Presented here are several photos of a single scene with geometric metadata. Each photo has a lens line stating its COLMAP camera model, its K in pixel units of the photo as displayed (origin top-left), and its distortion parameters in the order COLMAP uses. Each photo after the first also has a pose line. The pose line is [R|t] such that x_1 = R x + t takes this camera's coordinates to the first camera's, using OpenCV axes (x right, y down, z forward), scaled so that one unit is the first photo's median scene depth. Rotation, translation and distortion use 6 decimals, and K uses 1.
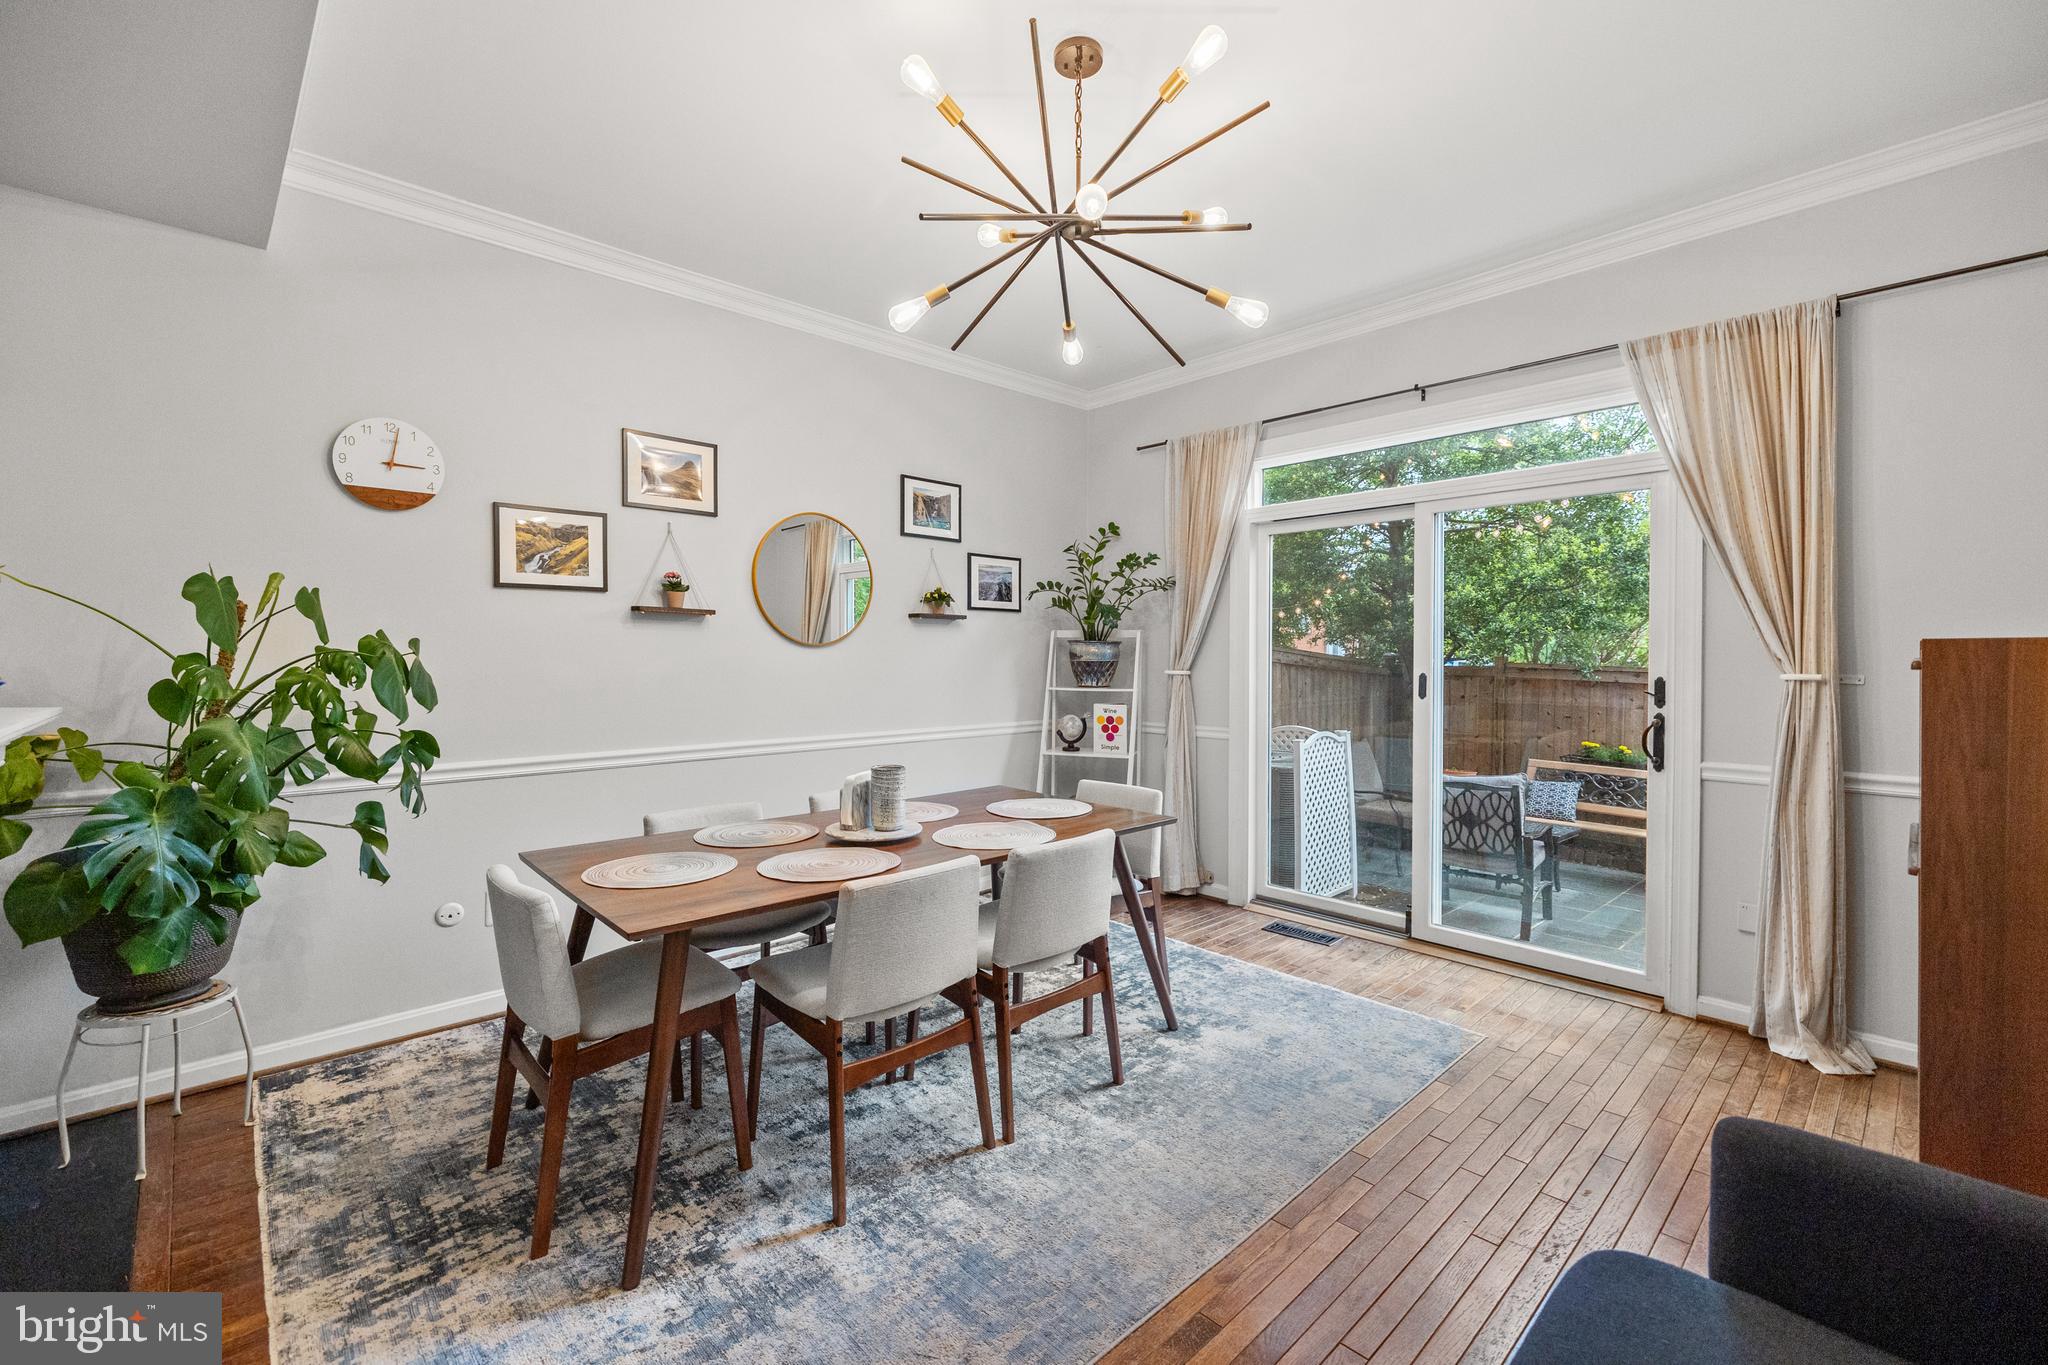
lens RADIAL K [[863.3, 0, 1021.3], [0, 863.3, 664.2], [0, 0, 1]] dist [0.001616, 0.000082]
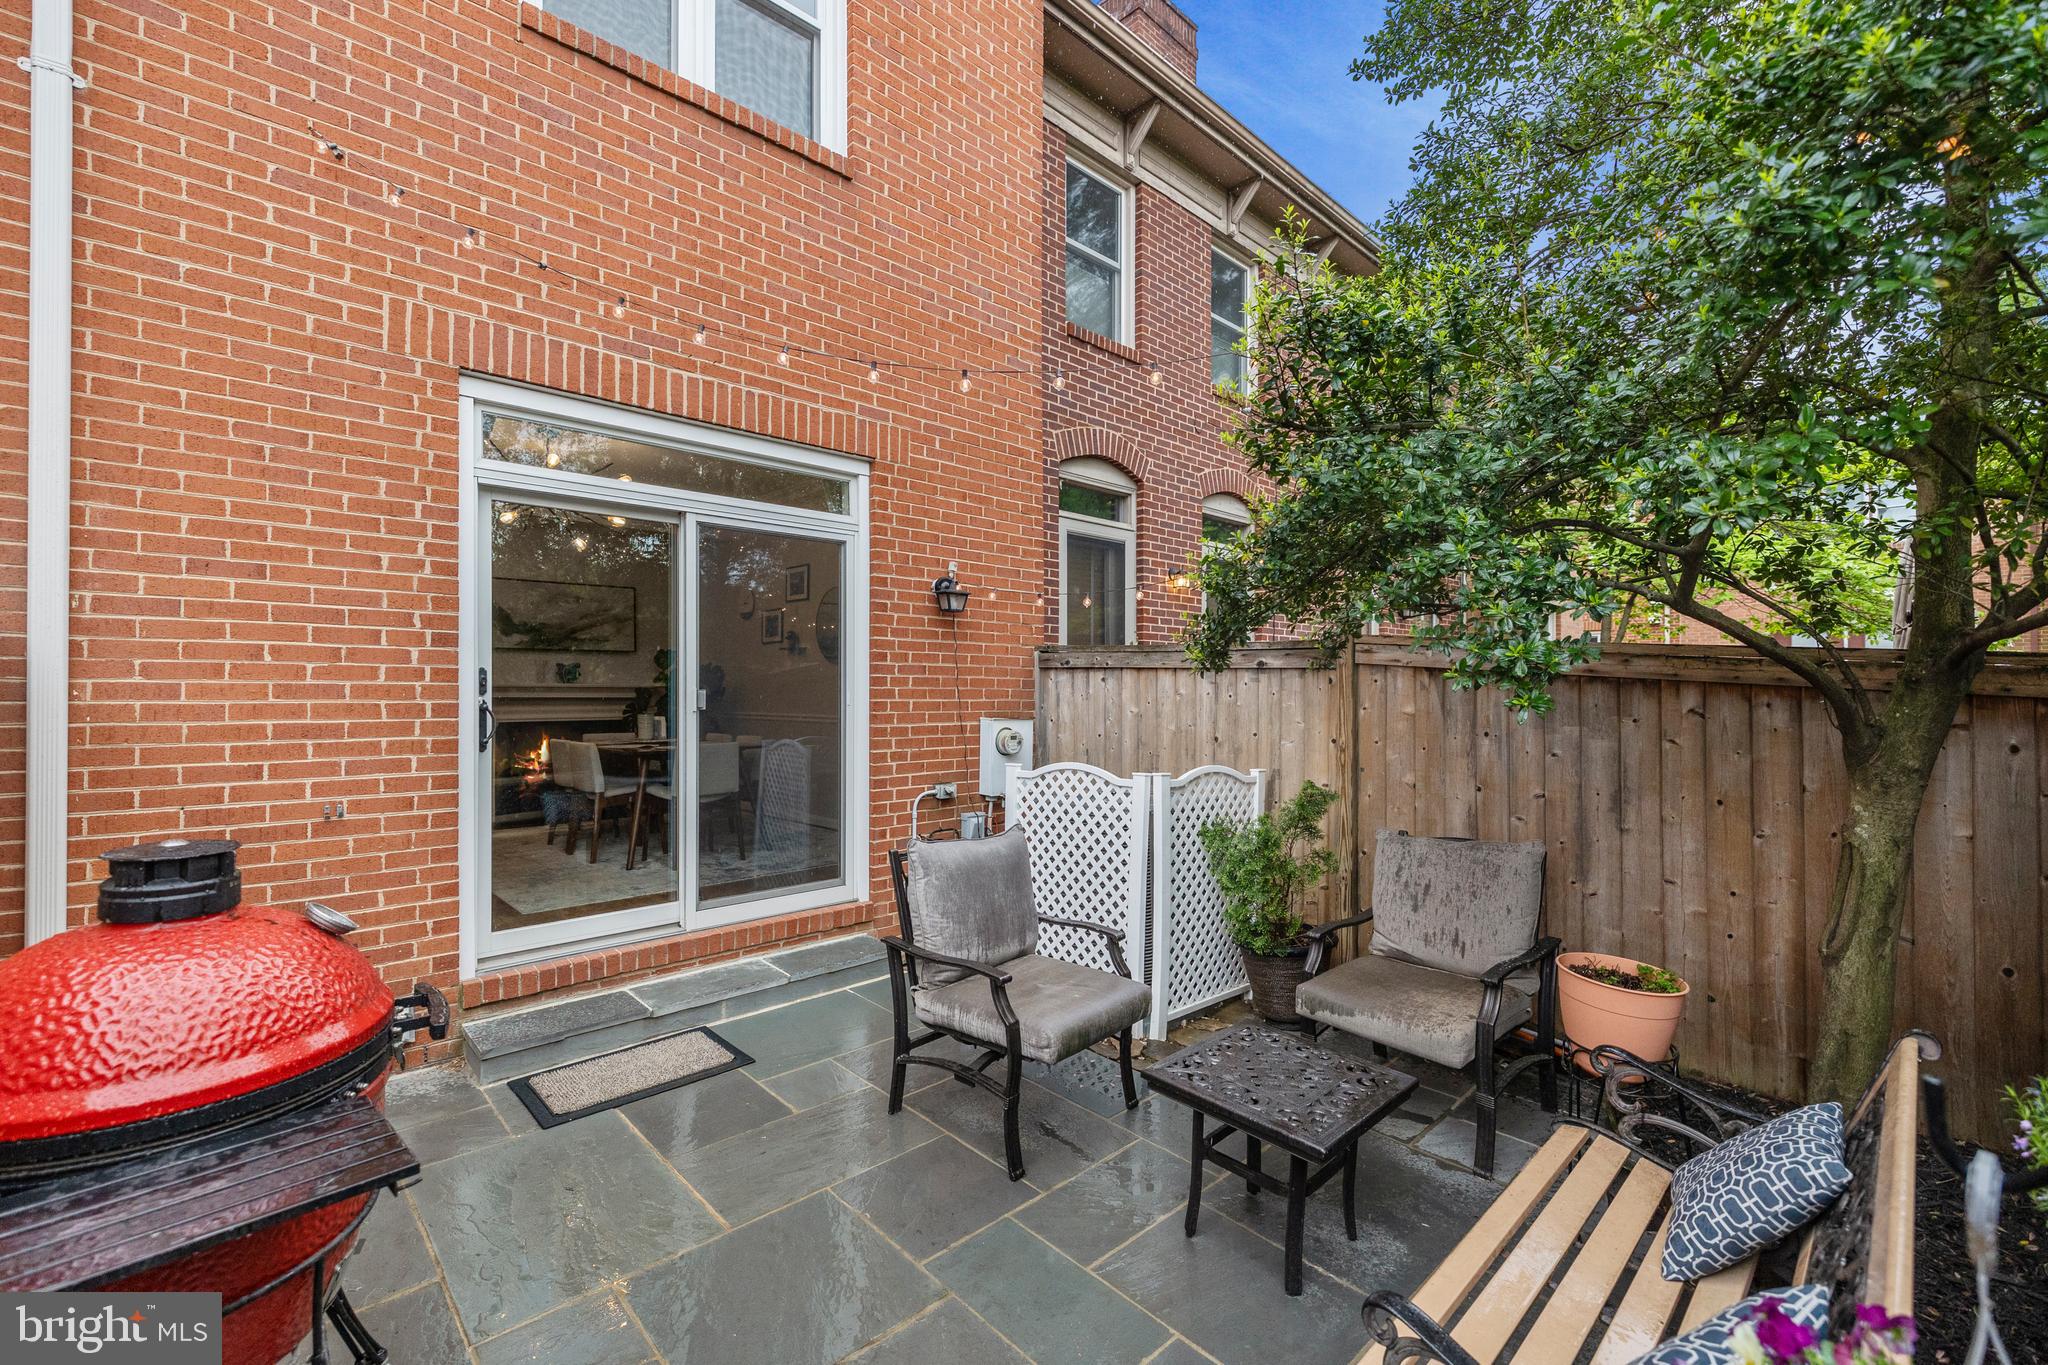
lens RADIAL K [[863.3, 0, 1021.3], [0, 863.3, 664.2], [0, 0, 1]] dist [0.001616, 0.000082]
pose [[0.004954, -0.020683, -0.999774, 1.494139], [-0.009879, 0.999736, -0.020732, 0.011188], [0.999939, 0.009979, 0.004748, 1.355945]]
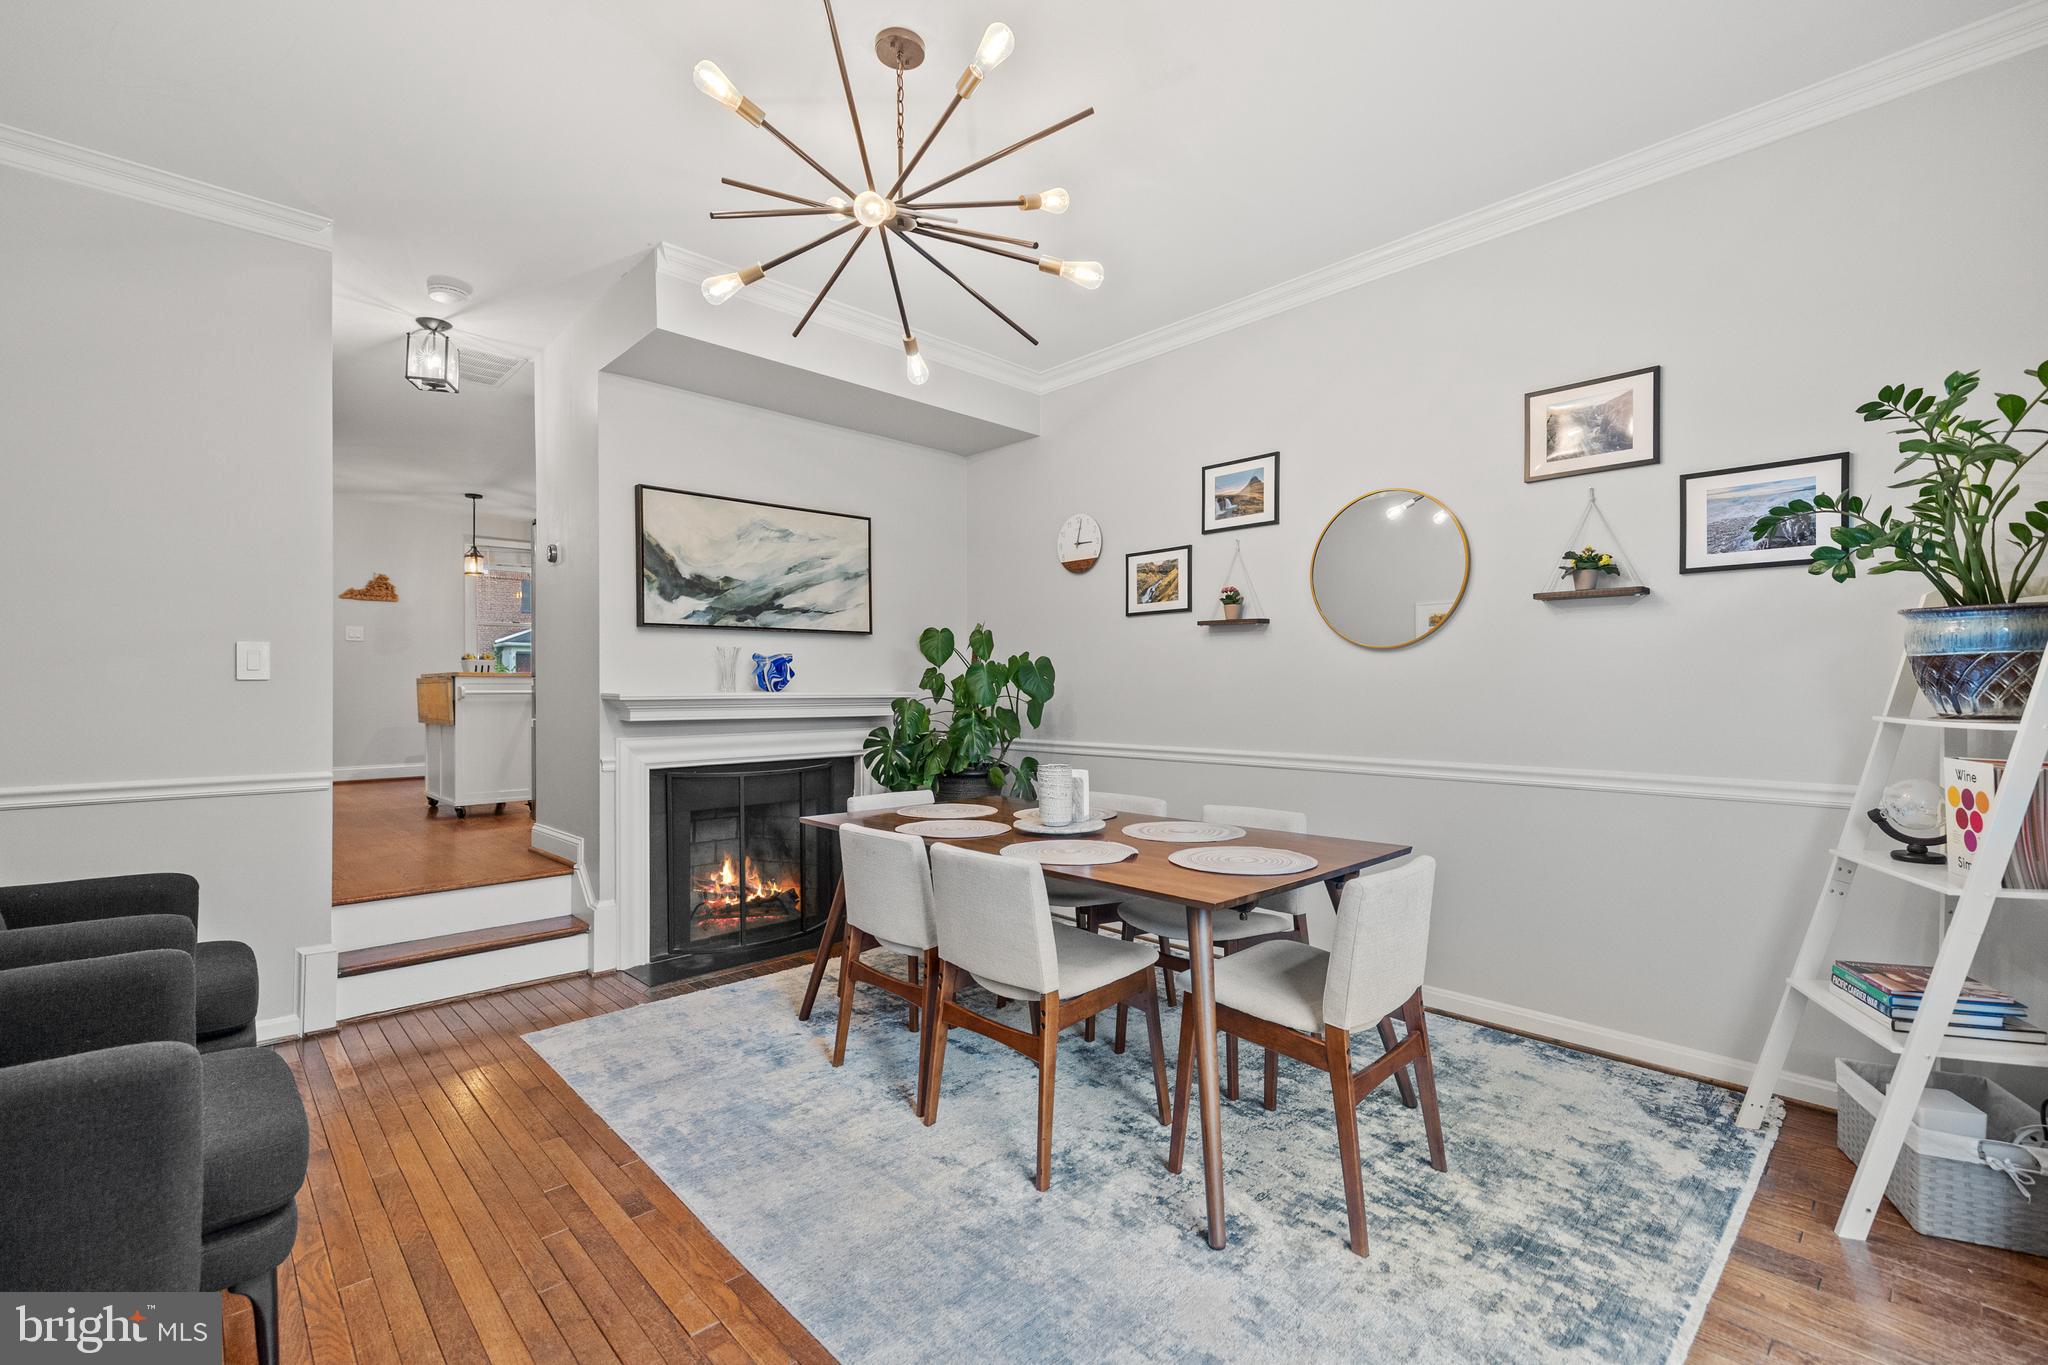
lens RADIAL K [[886.3, 0, 1018.9], [0, 886.3, 685.7], [0, 0, 1]] dist [0.000815, 0.000053]
pose [[0.003431, -0.000611, -0.999994, 0.608353], [-0.005697, 0.999984, -0.000631, 0.016195], [0.999978, 0.005699, 0.003428, 0.639962]]
